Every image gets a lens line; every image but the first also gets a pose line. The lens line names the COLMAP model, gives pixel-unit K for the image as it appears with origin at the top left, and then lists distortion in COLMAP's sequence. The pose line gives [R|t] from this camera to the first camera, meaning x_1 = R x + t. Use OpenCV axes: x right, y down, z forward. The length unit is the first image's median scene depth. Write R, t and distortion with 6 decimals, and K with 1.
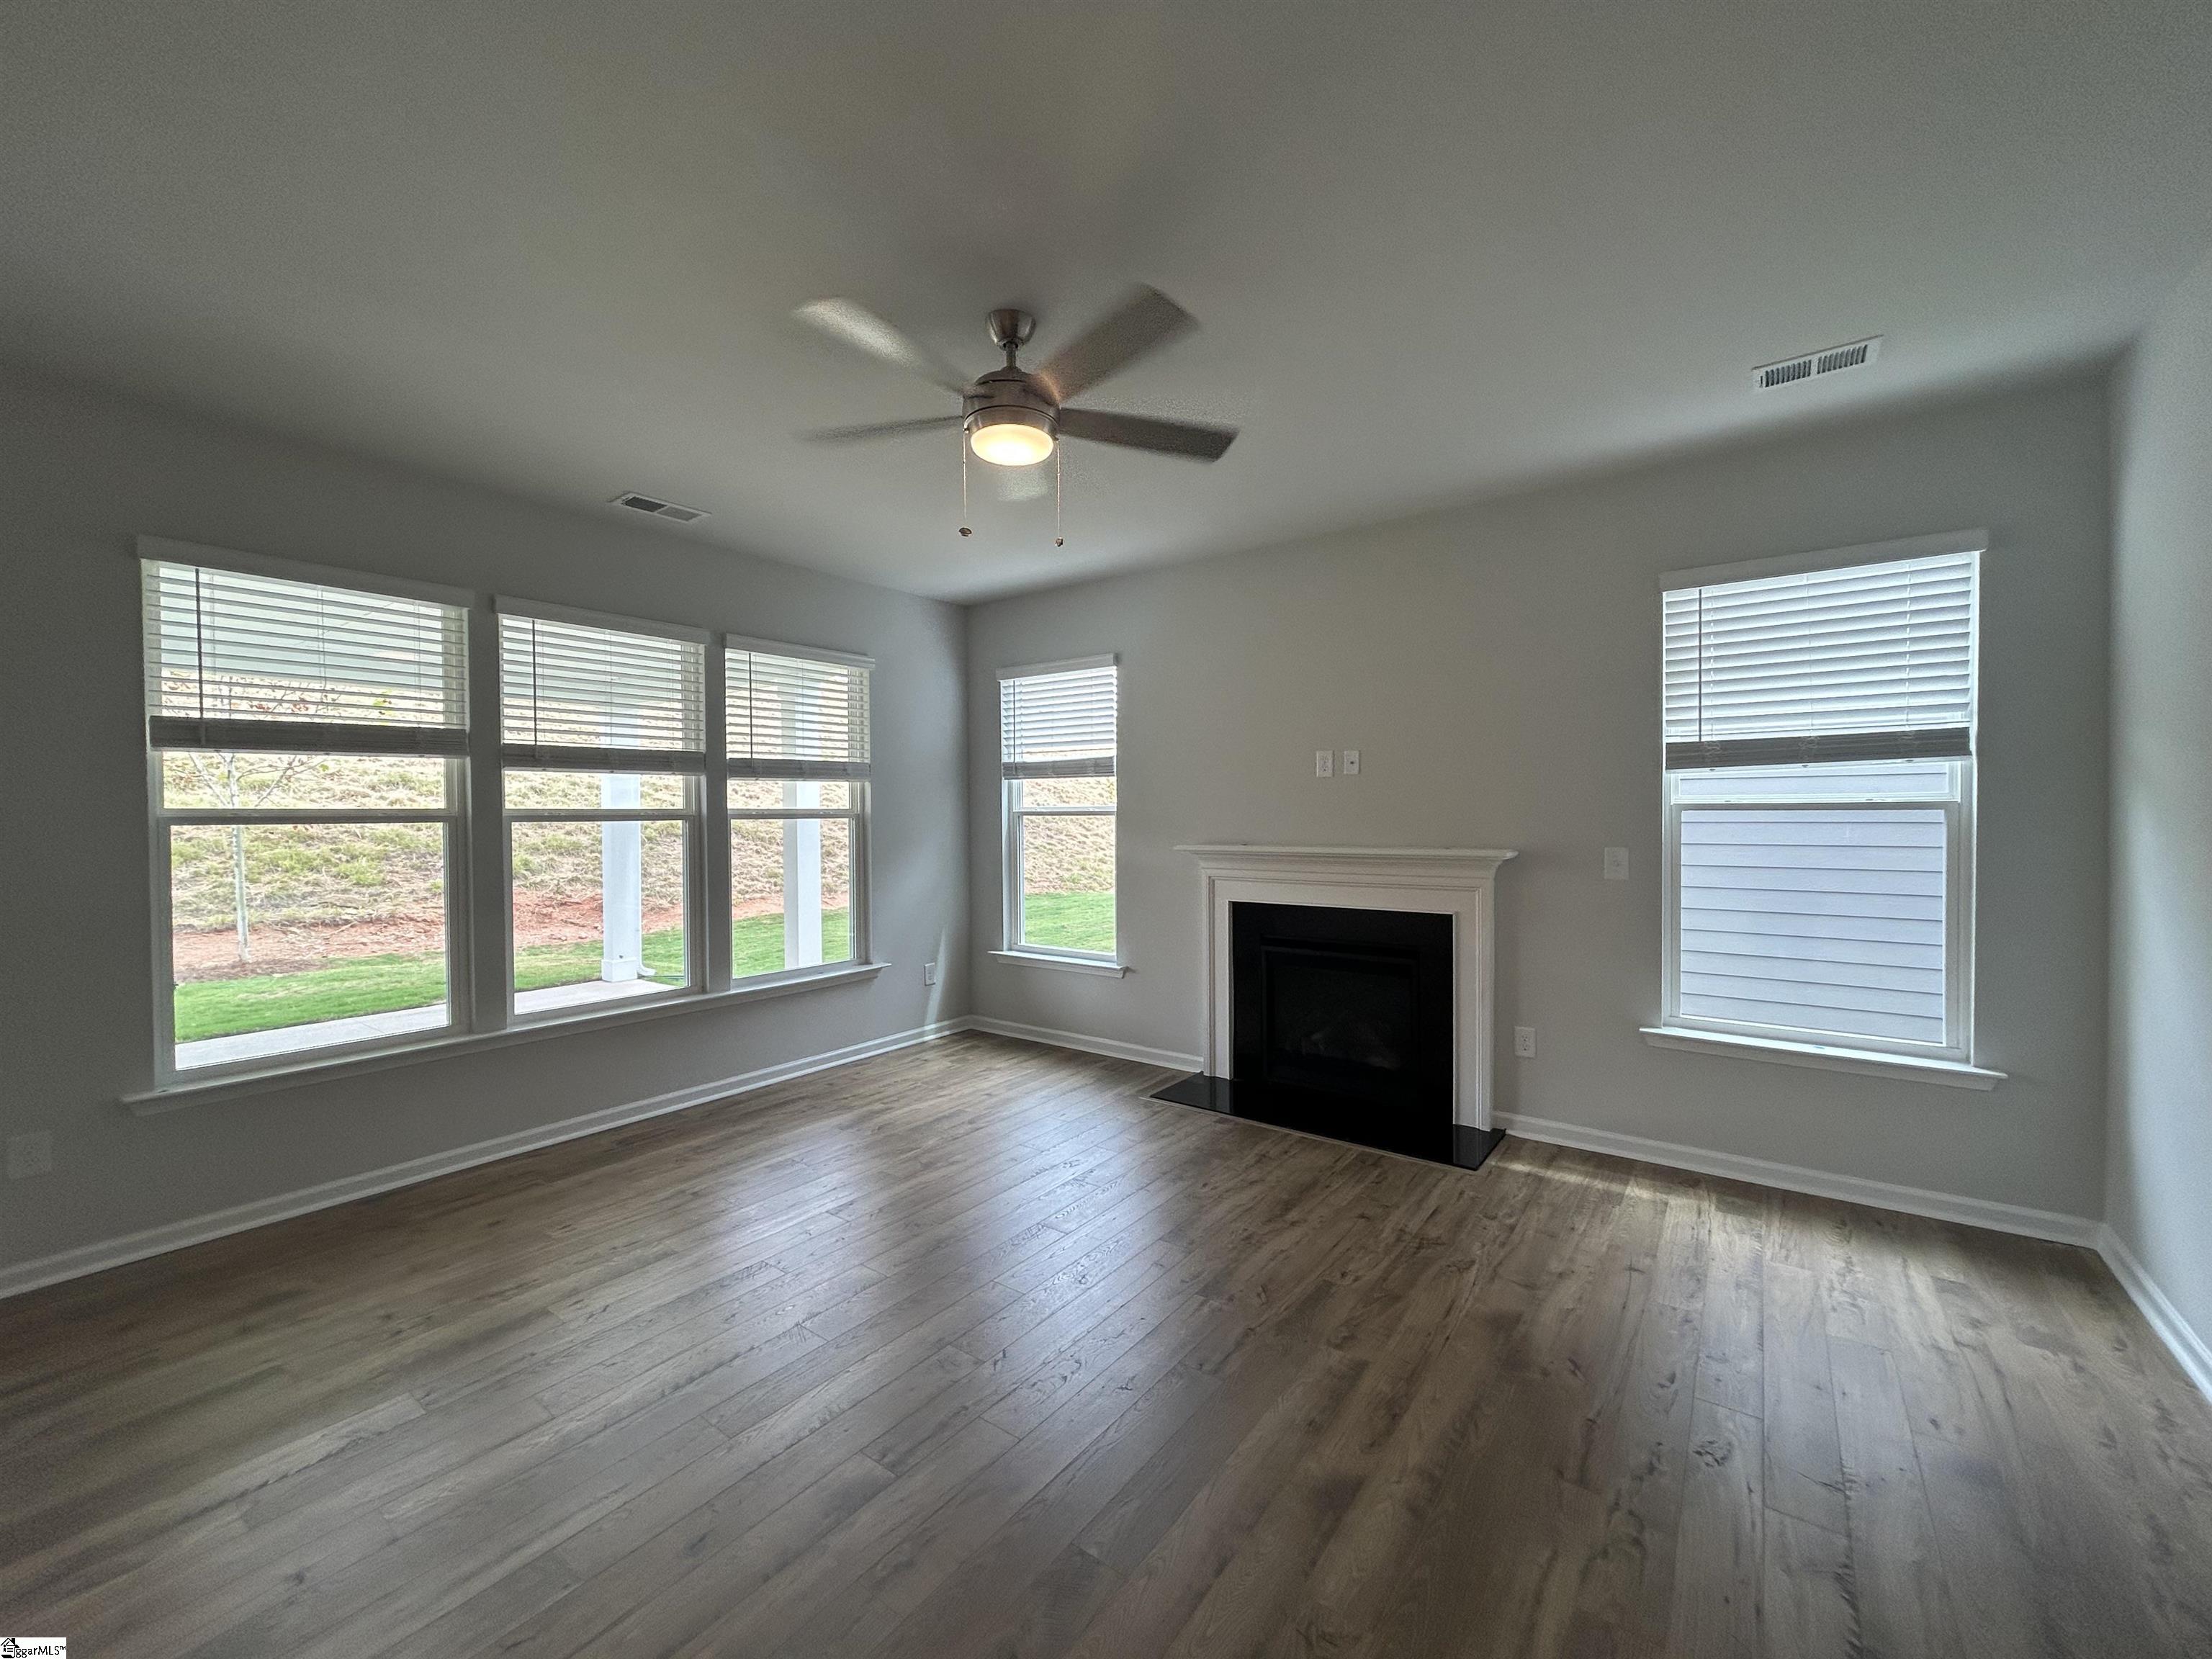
lens RADIAL K [[884.4, 0, 1106.9], [0, 884.4, 828.4], [0, 0, 1]] dist [-0.001578, 0.000535]
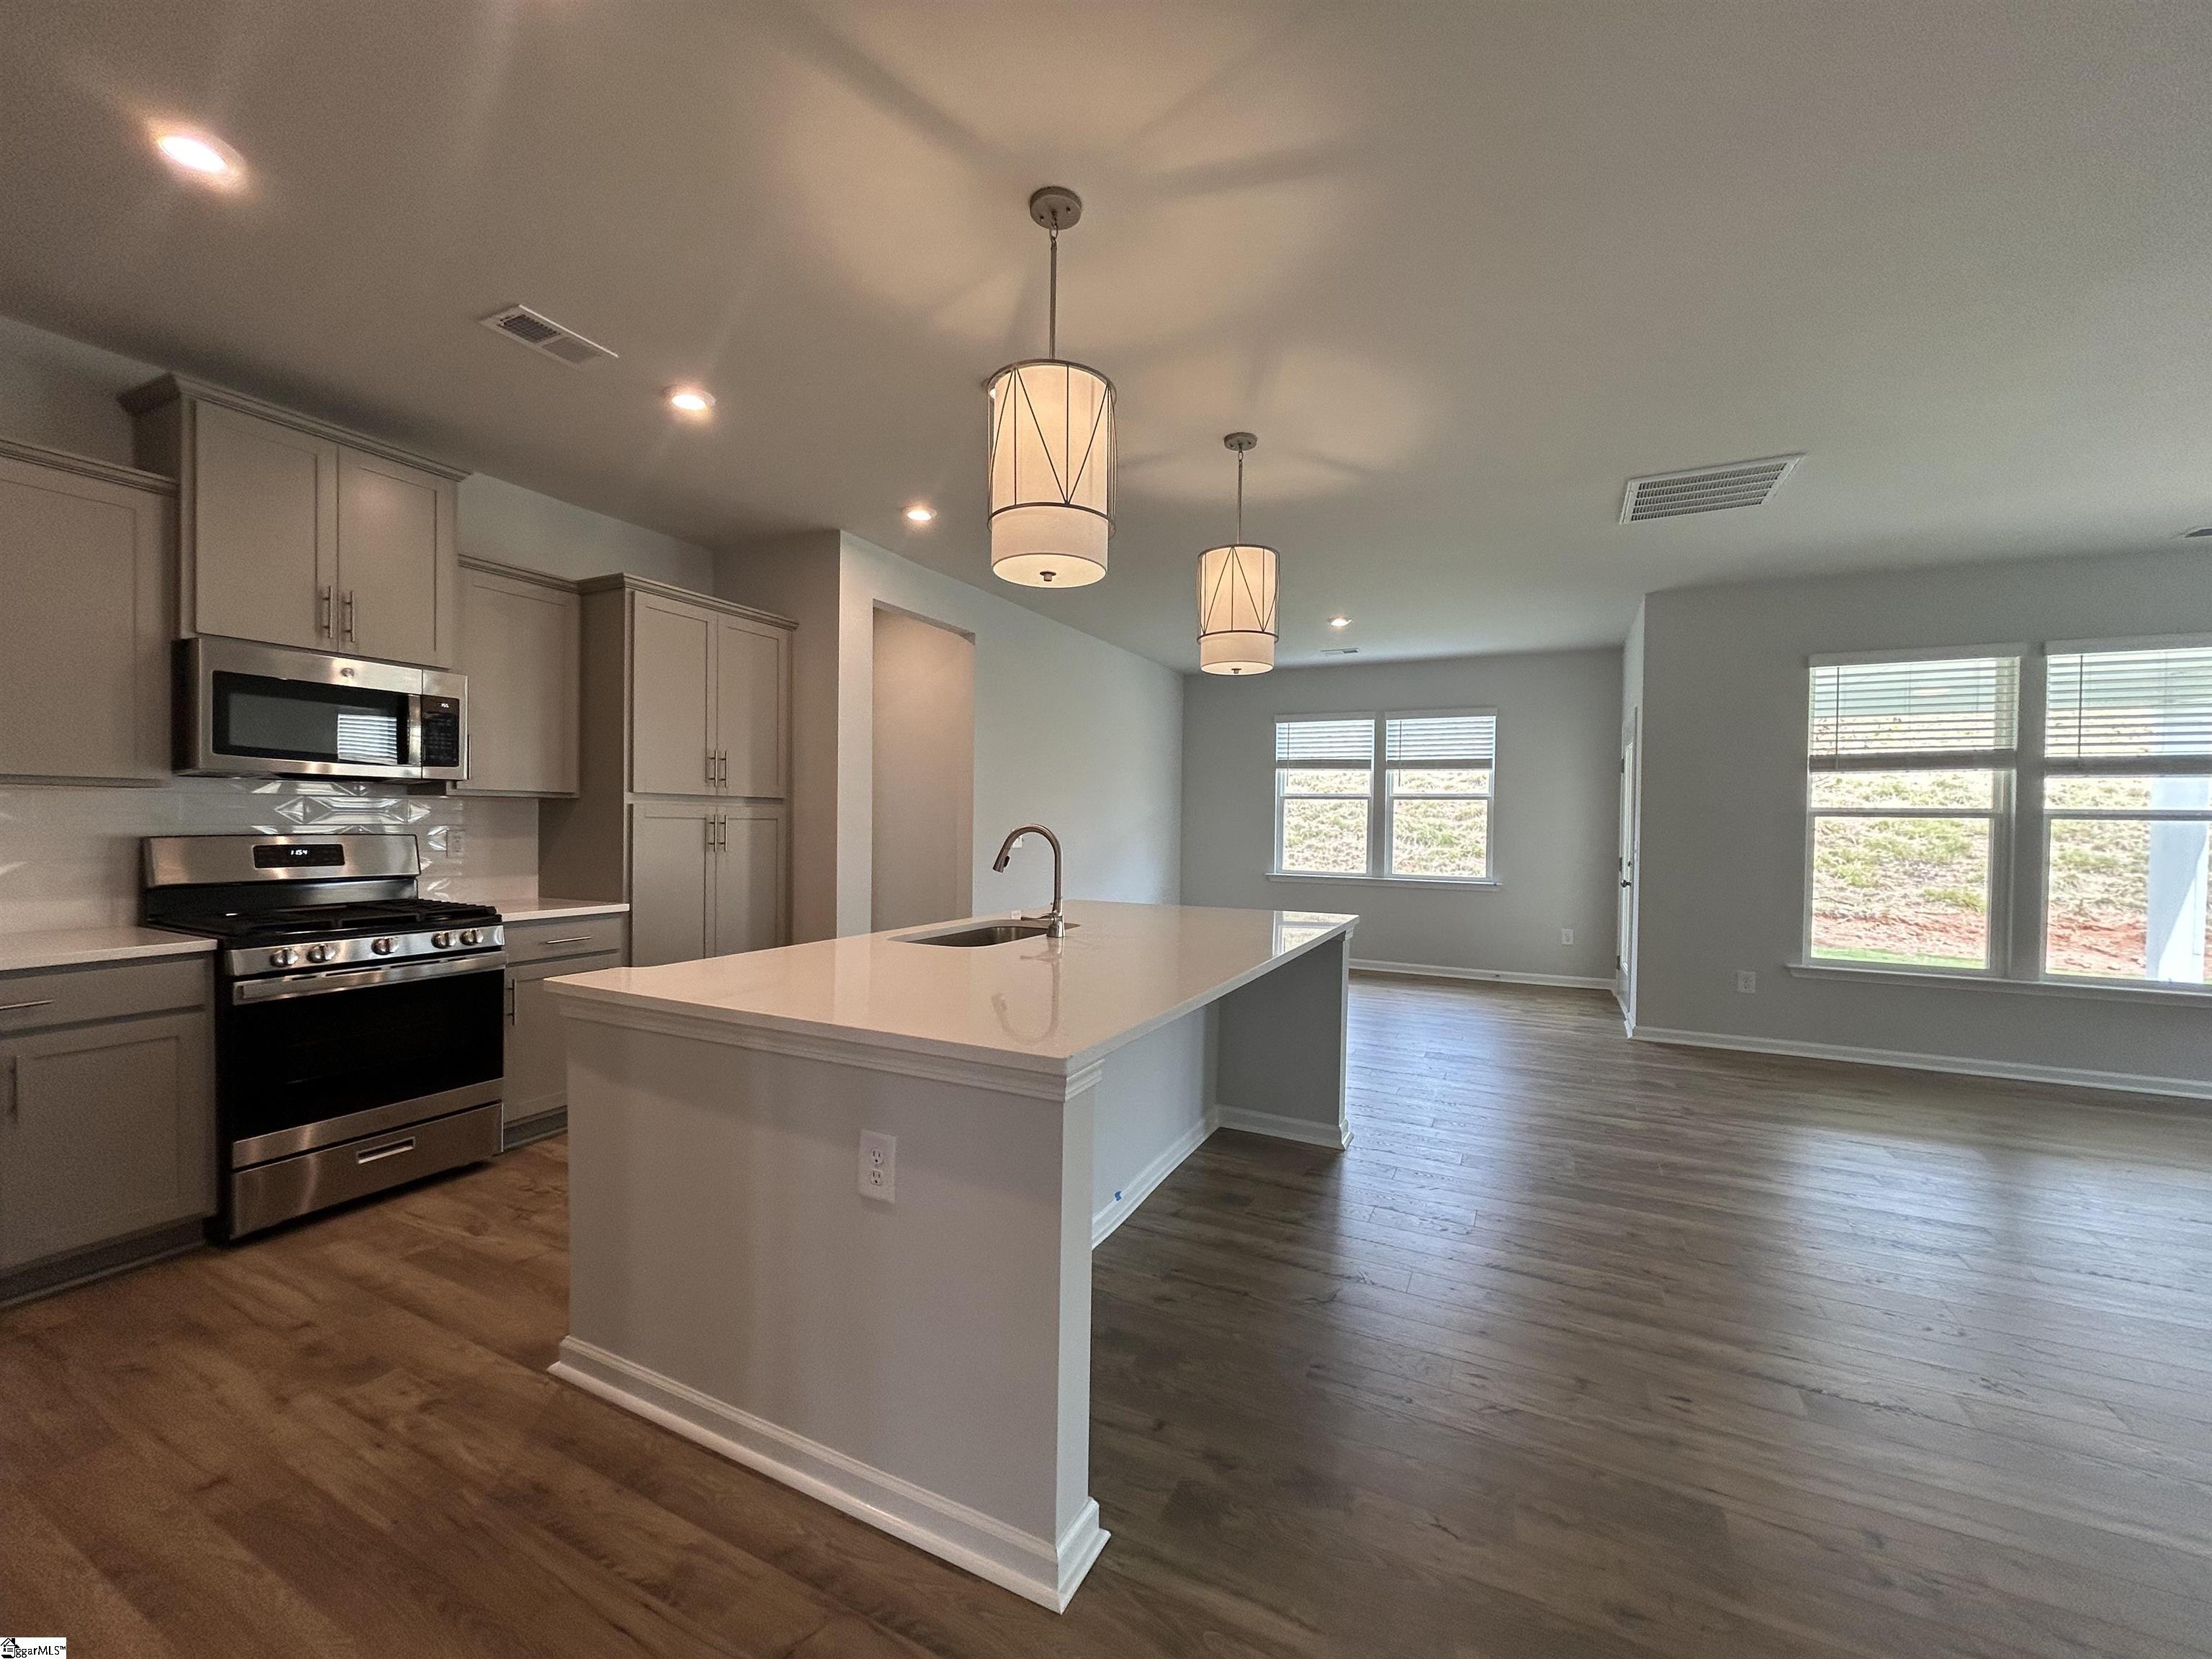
lens RADIAL K [[884.4, 0, 1106.0], [0, 884.4, 831.6], [0, 0, 1]] dist [-0.001578, 0.000535]
pose [[0.180746, 0.023642, -0.983246, 0.281897], [-0.032850, 0.999298, 0.017989, 0.028320], [0.982981, 0.029049, 0.181396, -0.483793]]
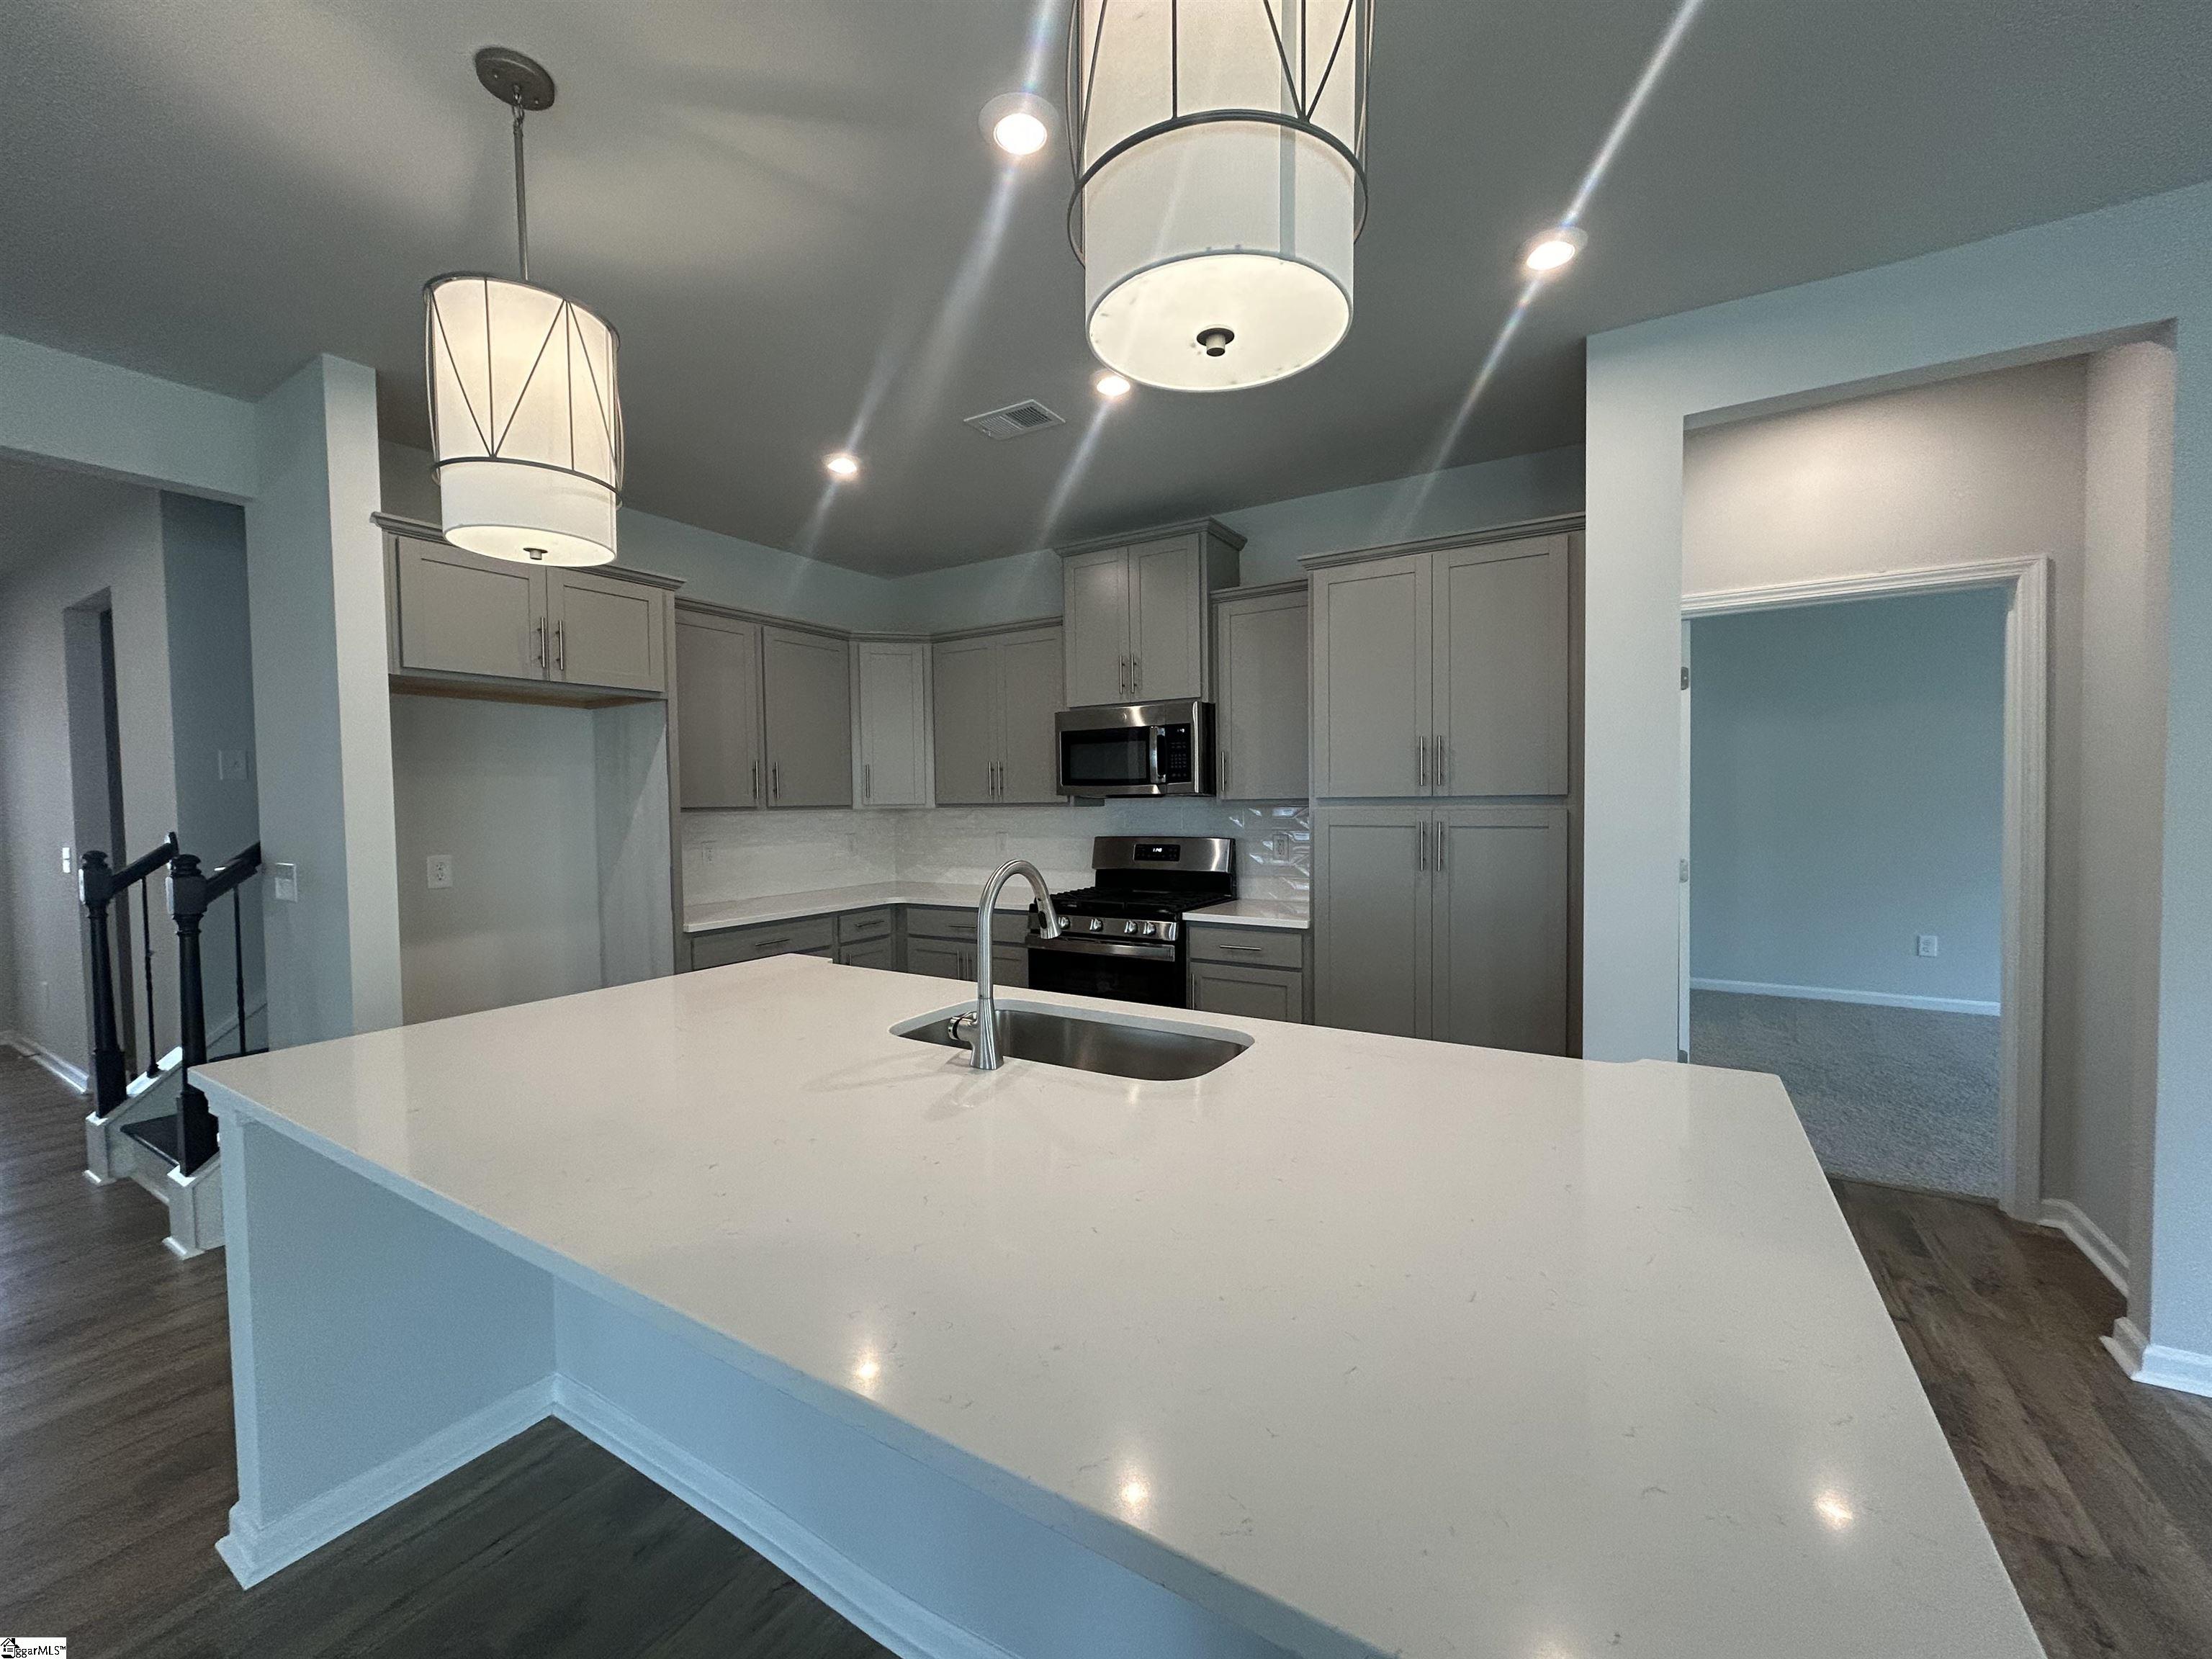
lens RADIAL K [[884.4, 0, 1105.2], [0, 884.4, 827.5], [0, 0, 1]] dist [-0.001578, 0.000535]
pose [[-0.995610, 0.025483, -0.090060, -0.421856], [0.020907, 0.998460, 0.051389, 0.002087], [0.091231, 0.049281, -0.994610, -0.014038]]
